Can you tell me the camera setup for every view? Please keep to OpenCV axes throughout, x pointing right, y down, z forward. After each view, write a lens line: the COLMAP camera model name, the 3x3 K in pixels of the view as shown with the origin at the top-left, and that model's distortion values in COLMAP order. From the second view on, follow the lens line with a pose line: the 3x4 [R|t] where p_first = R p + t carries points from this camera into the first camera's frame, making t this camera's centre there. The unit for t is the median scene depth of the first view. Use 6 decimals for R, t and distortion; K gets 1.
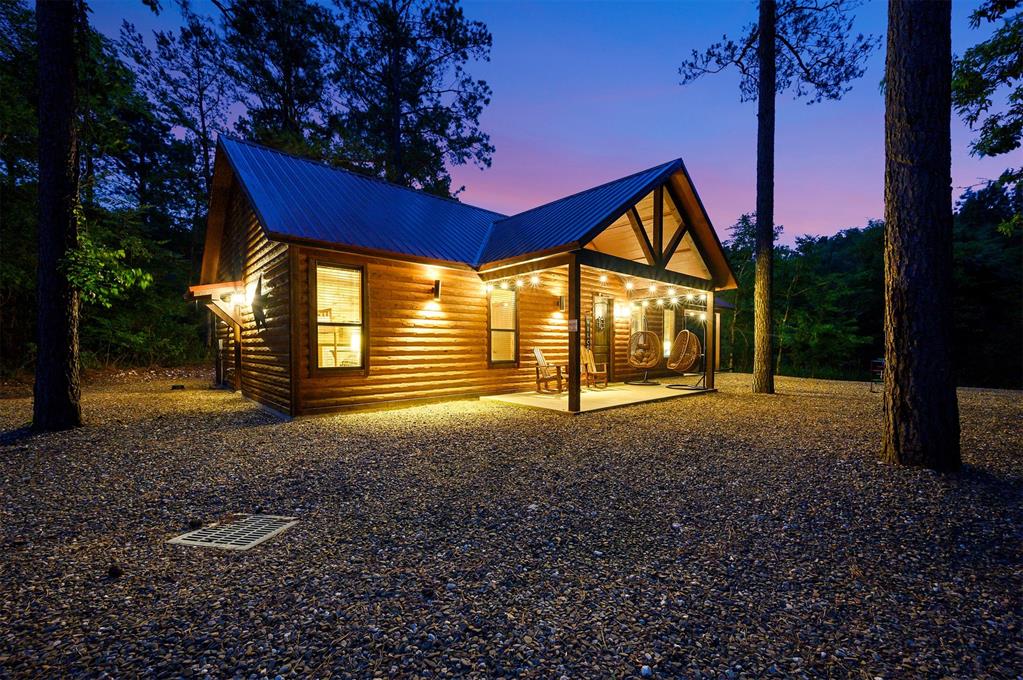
lens RADIAL K [[407.0, 0, 511.5], [0, 407.0, 340.0], [0, 0, 1]] dist [-0.000856, 0.000784]
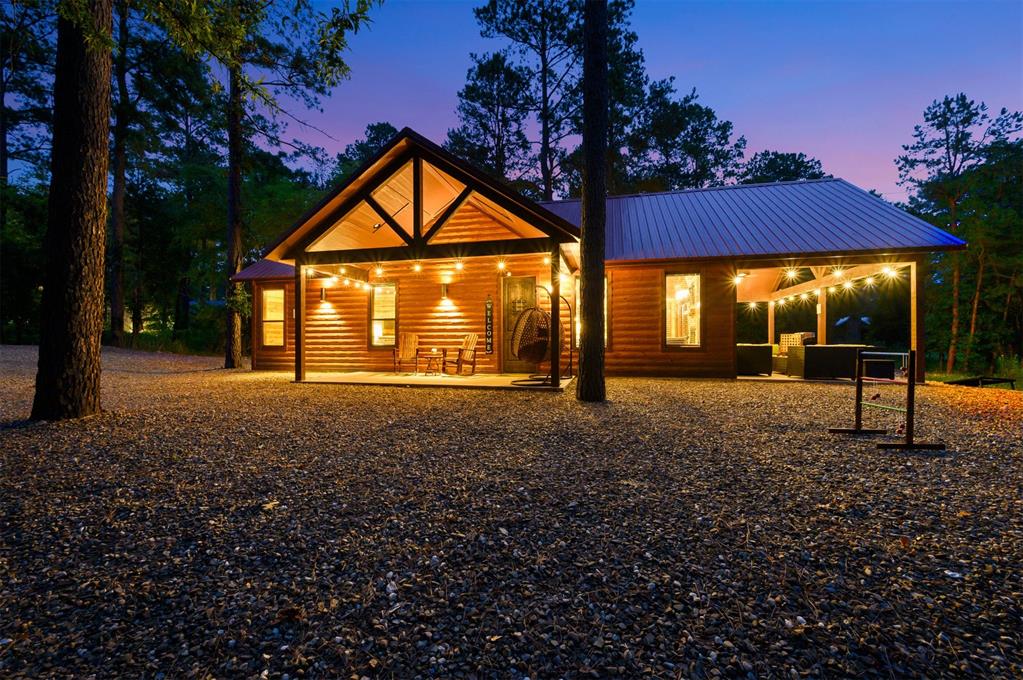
lens RADIAL K [[407.0, 0, 511.5], [0, 407.0, 340.0], [0, 0, 1]] dist [-0.000856, 0.000784]
pose [[0.570051, -0.001575, -0.821608, 1.313824], [0.016335, 0.999822, 0.009417, 0.035136], [0.821447, -0.018789, 0.569976, 0.678864]]
